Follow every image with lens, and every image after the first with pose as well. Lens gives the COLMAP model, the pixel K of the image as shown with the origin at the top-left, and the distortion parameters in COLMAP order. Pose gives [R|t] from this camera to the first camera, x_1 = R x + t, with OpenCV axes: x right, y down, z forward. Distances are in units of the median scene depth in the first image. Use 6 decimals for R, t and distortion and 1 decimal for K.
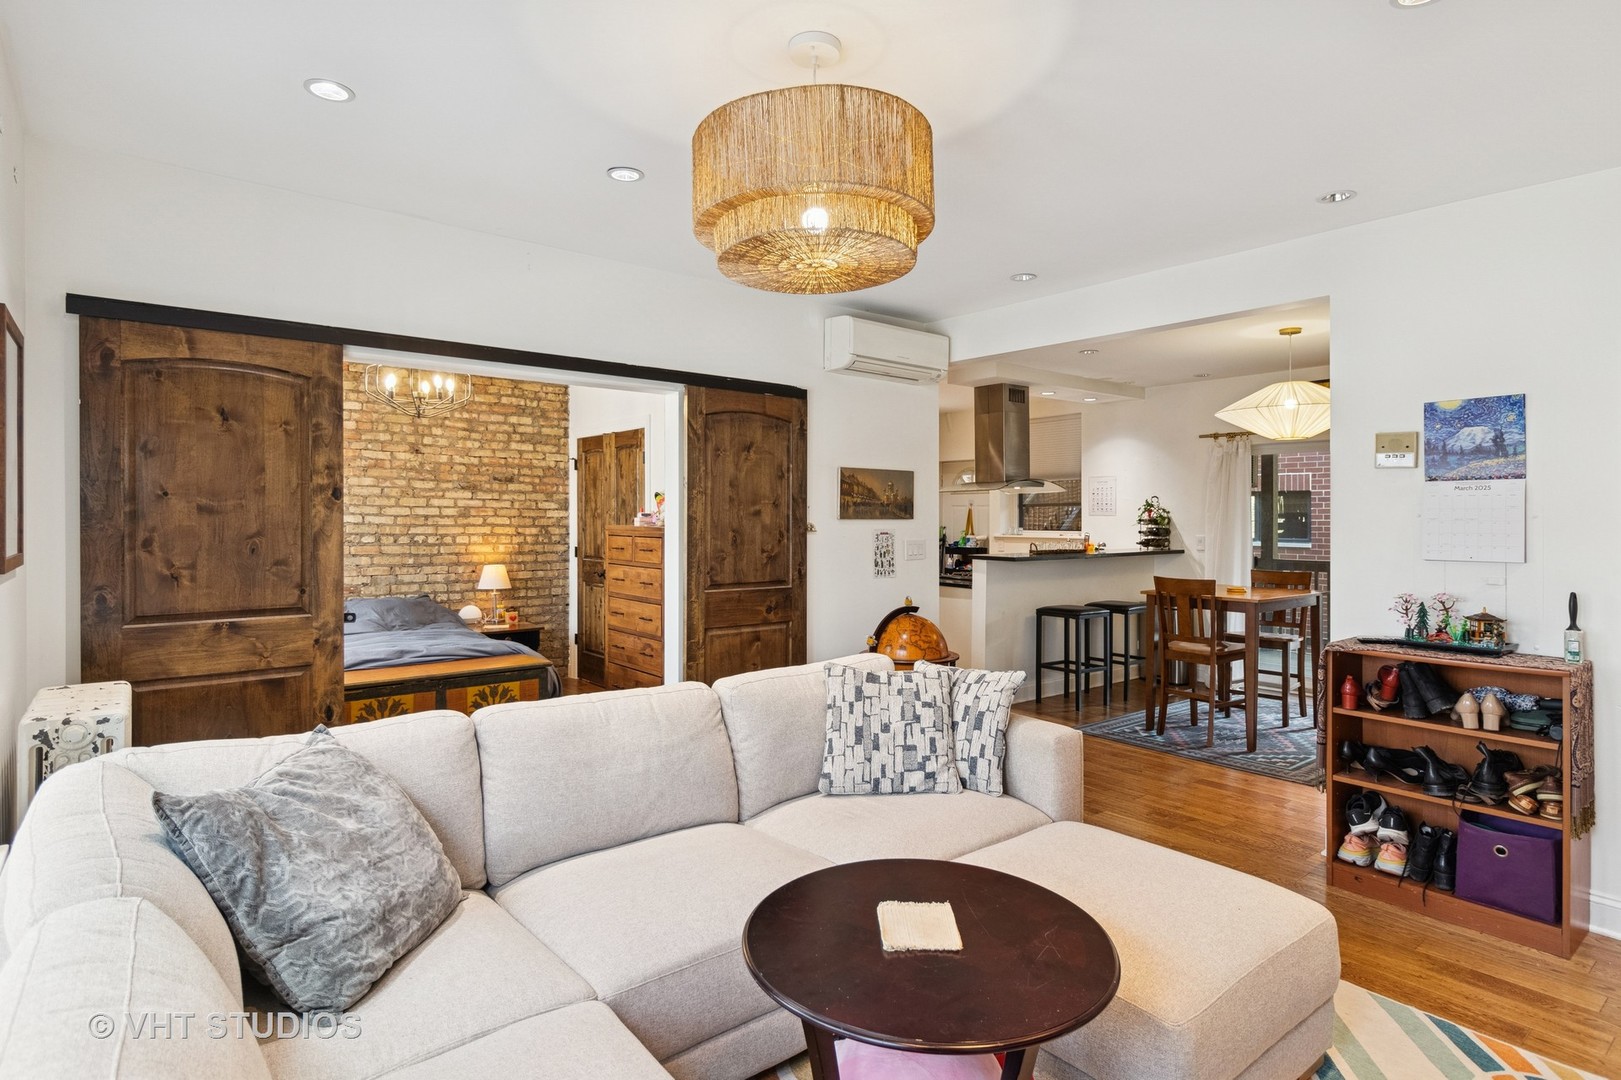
lens RADIAL K [[858.7, 0, 815.3], [0, 858.7, 522.9], [0, 0, 1]] dist [-0.003999, -0.000296]
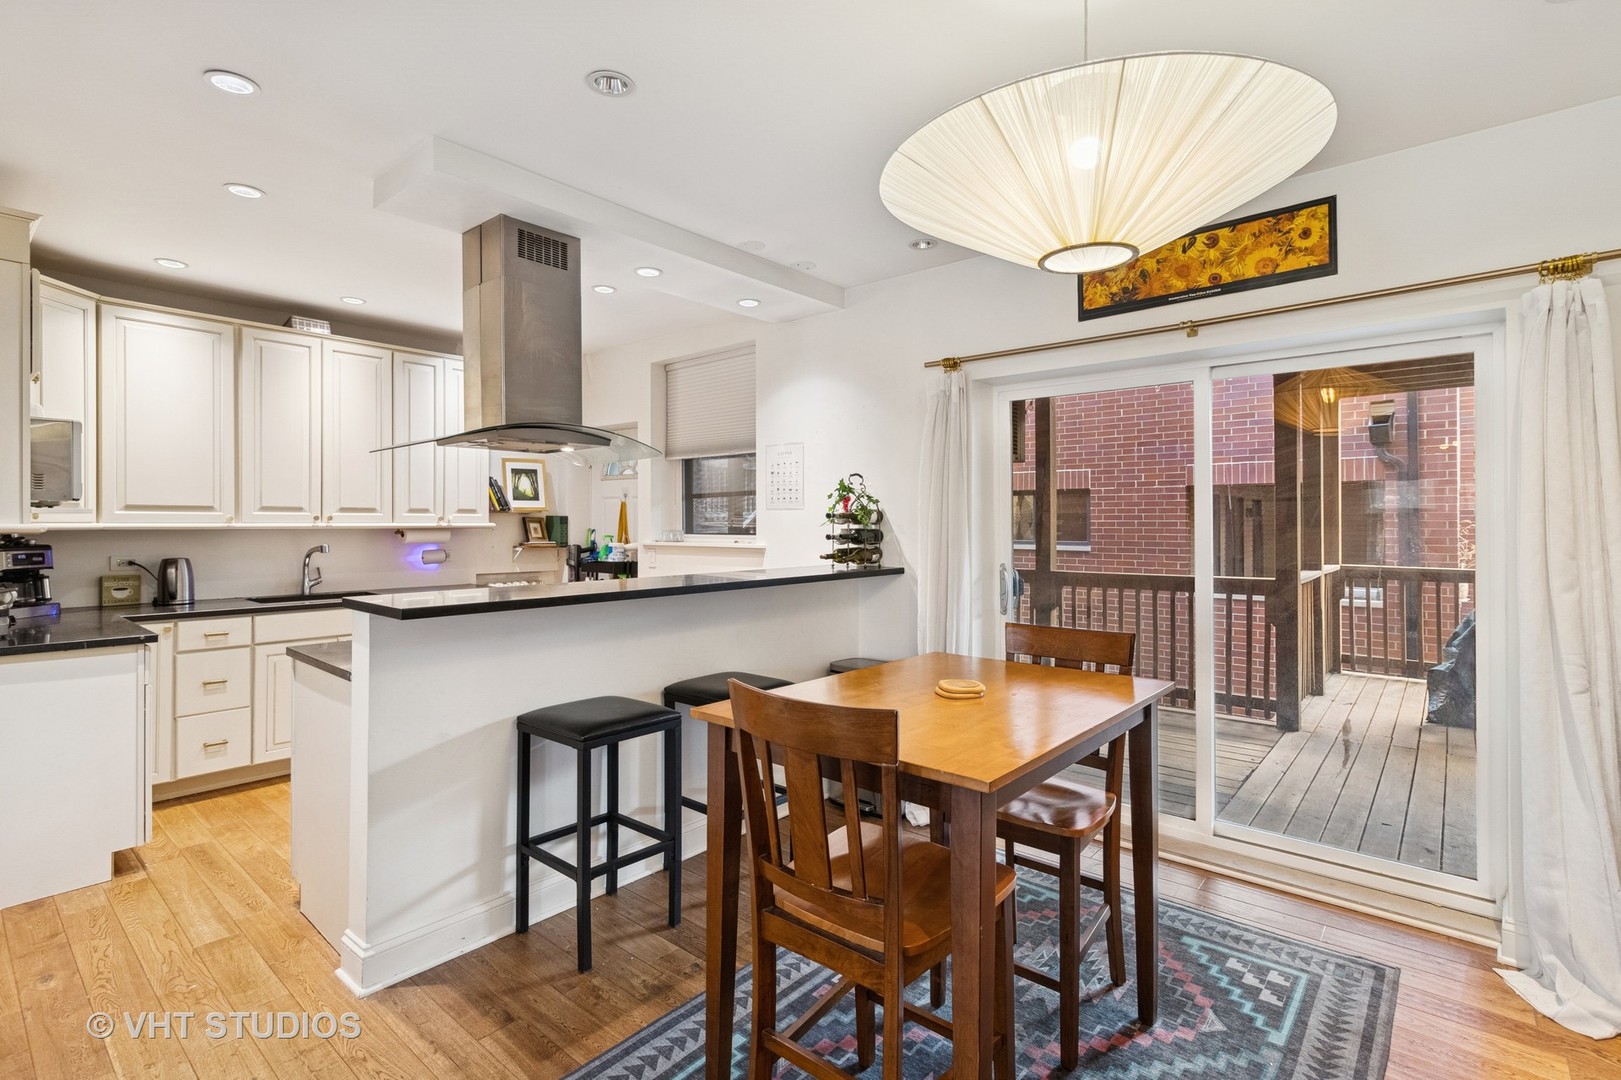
lens RADIAL K [[761.9, 0, 813.9], [0, 761.9, 525.5], [0, 0, 1]] dist [0.009147, -0.000252]
pose [[0.982459, -0.002069, 0.186467, 0.434420], [0.003043, 0.999983, -0.004937, 0.009198], [-0.186453, 0.005418, 0.982449, 0.805135]]
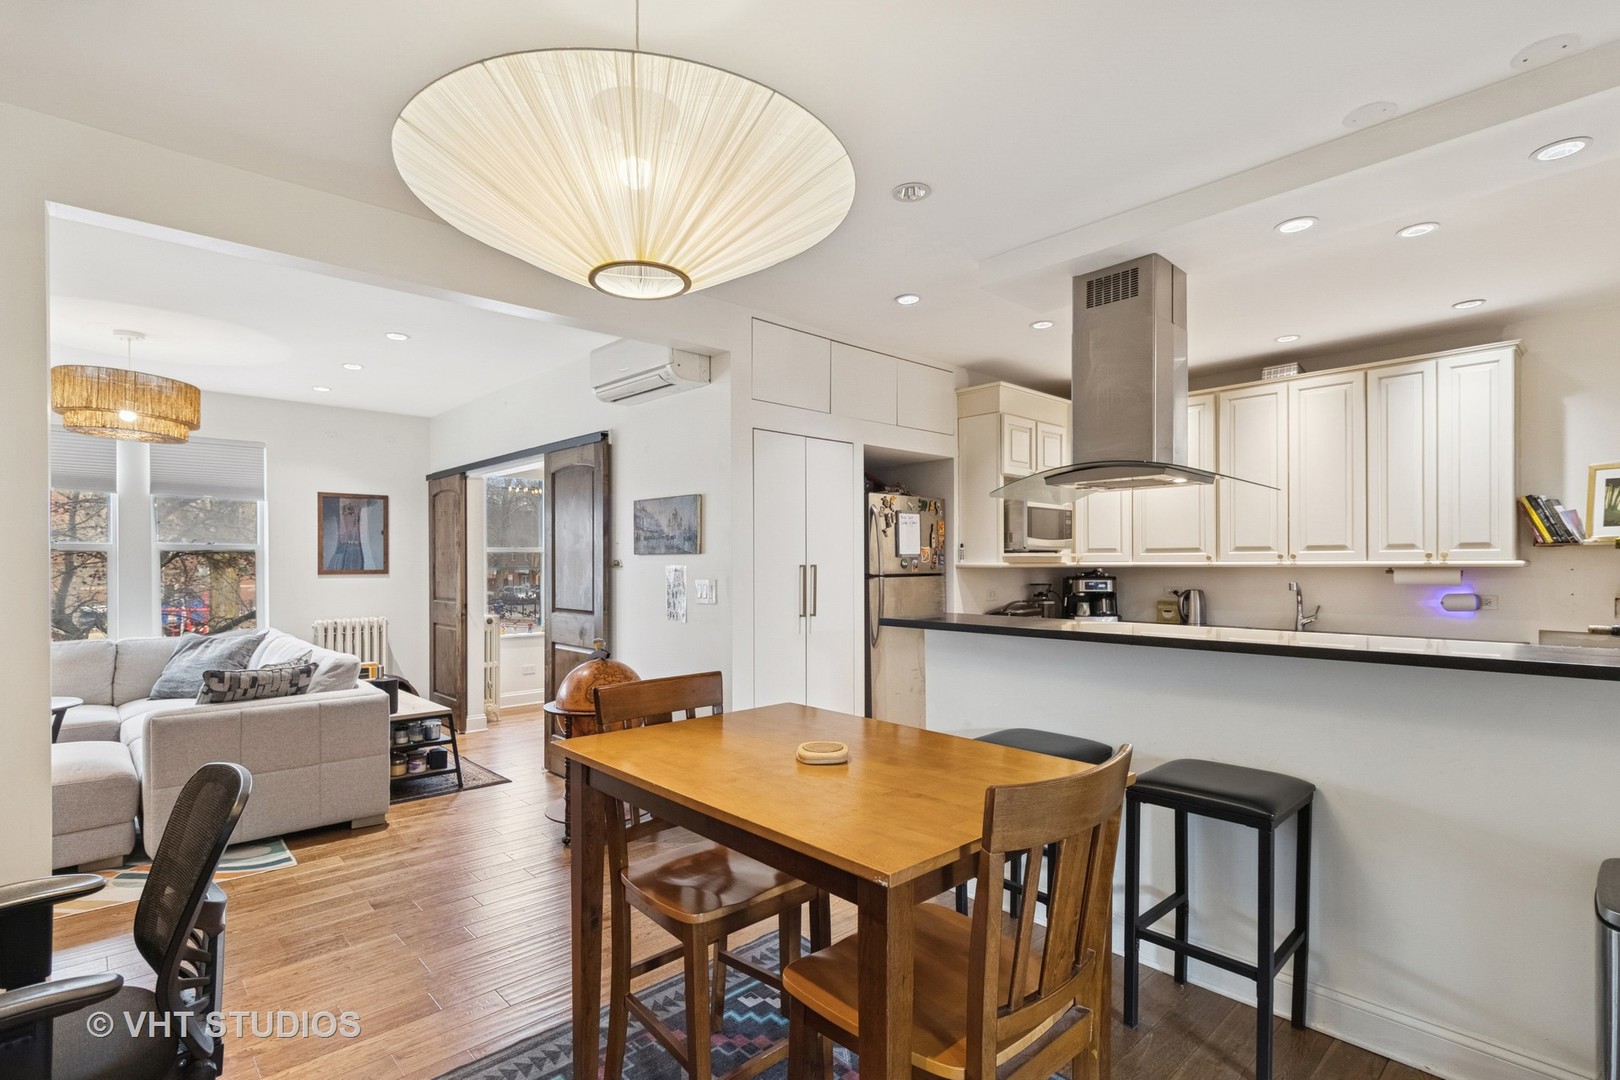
lens RADIAL K [[761.5, 0, 813.4], [0, 761.5, 525.6], [0, 0, 1]] dist [0.009147, -0.000252]
pose [[0.077597, -0.051478, -0.995655, 0.914769], [-0.004384, 0.998639, -0.051974, 0.007275], [0.996975, 0.008398, 0.077266, 1.160177]]
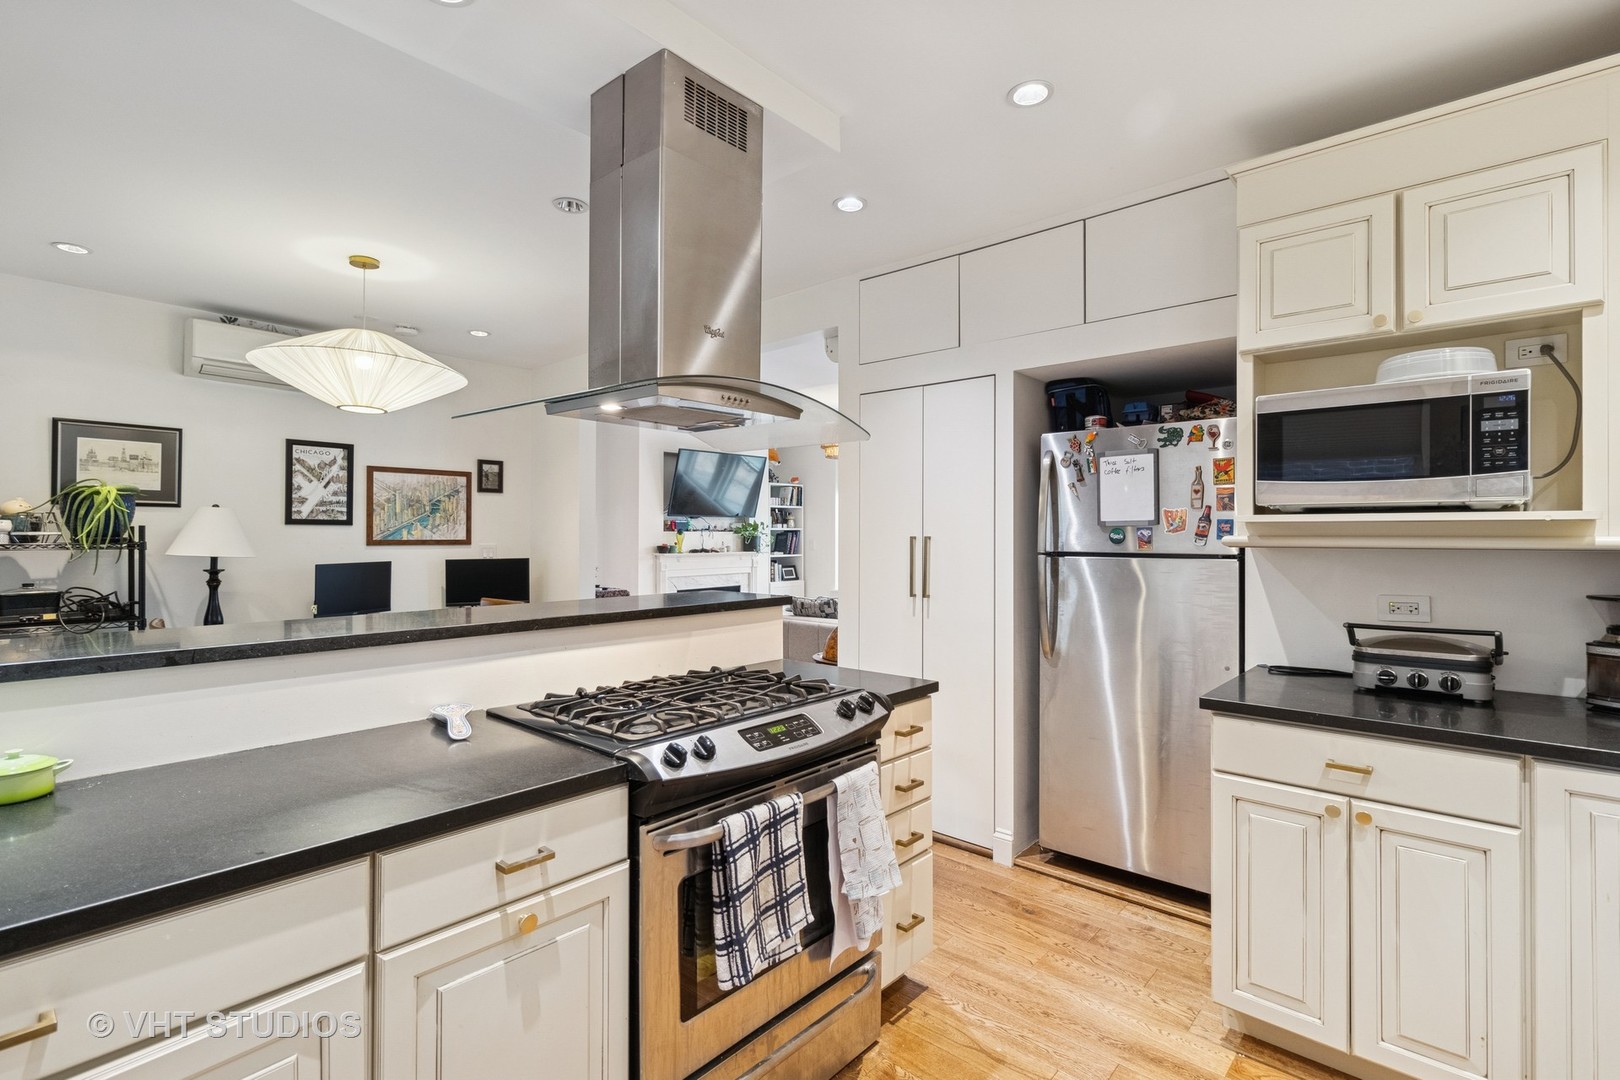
lens RADIAL K [[761.5, 0, 813.4], [0, 761.5, 525.6], [0, 0, 1]] dist [0.009147, -0.000252]
pose [[-0.986505, -0.011199, -0.163345, 0.311696], [-0.010217, 0.999924, -0.006849, 0.003177], [0.163409, -0.005088, -0.986545, 1.893438]]
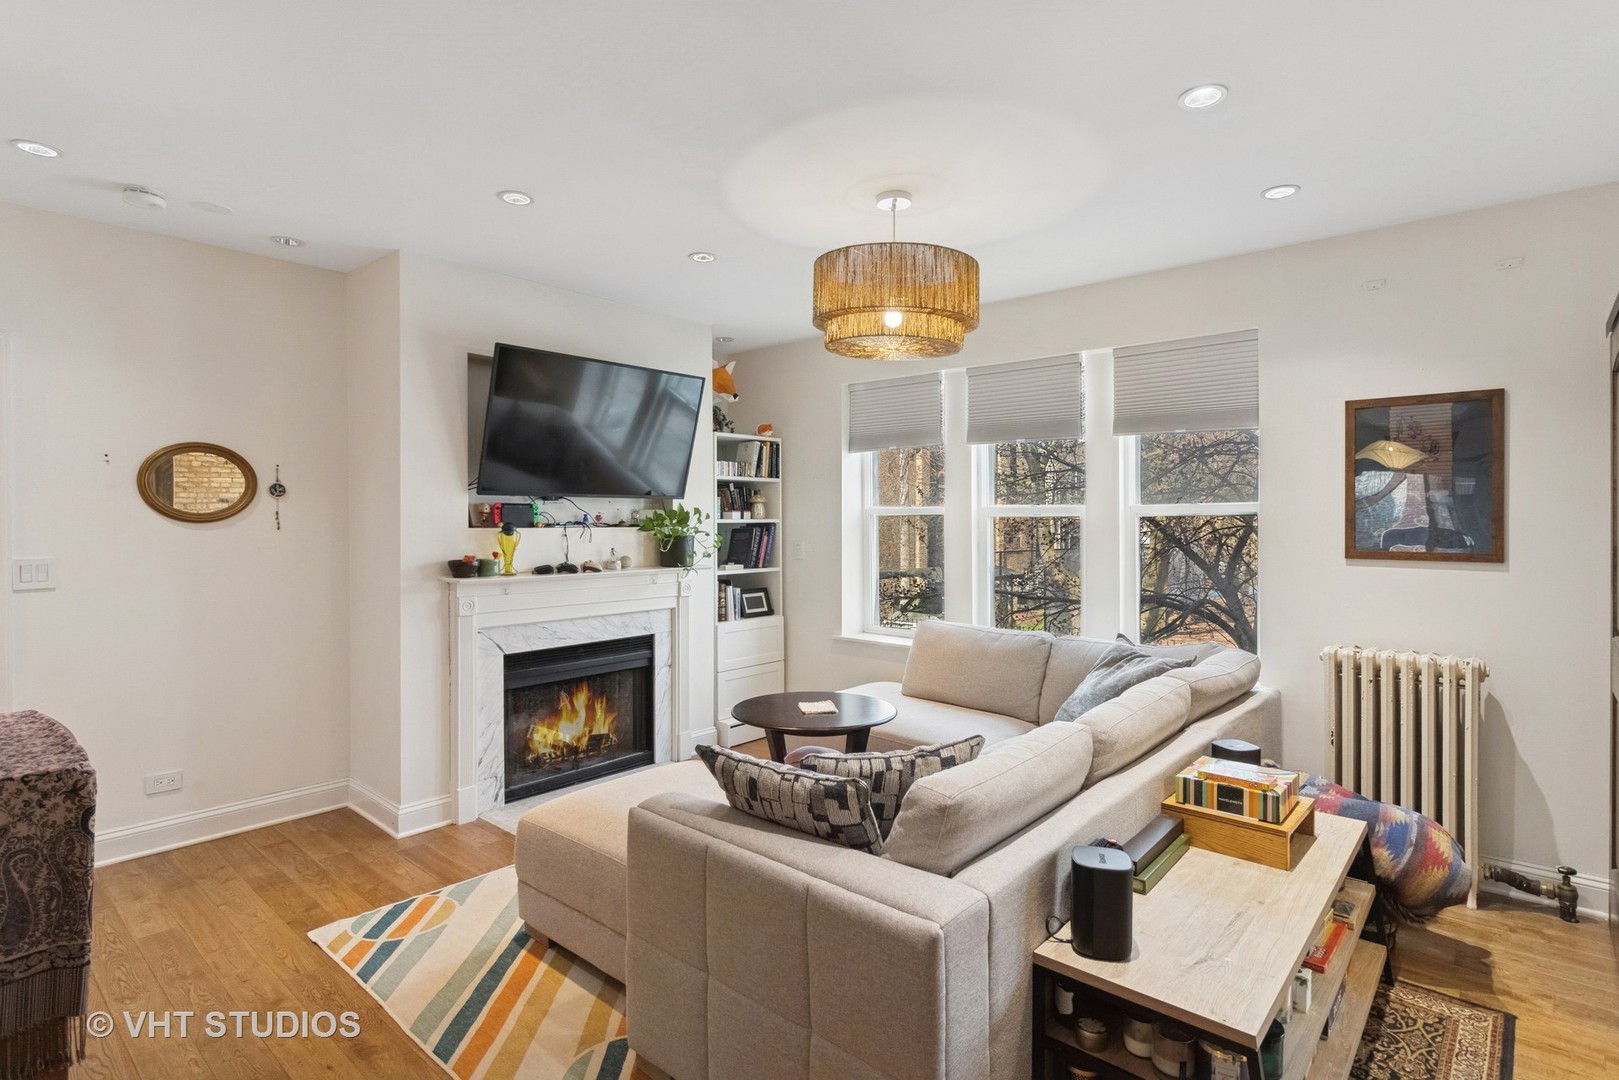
lens RADIAL K [[808.1, 0, 811.1], [0, 808.1, 530.5], [0, 0, 1]] dist [0.000144, 0.000158]
pose [[-0.985598, -0.005970, -0.168998, 0.163934], [-0.008587, 0.999854, 0.014757, -0.004552], [0.168885, 0.015995, -0.985506, 1.054443]]
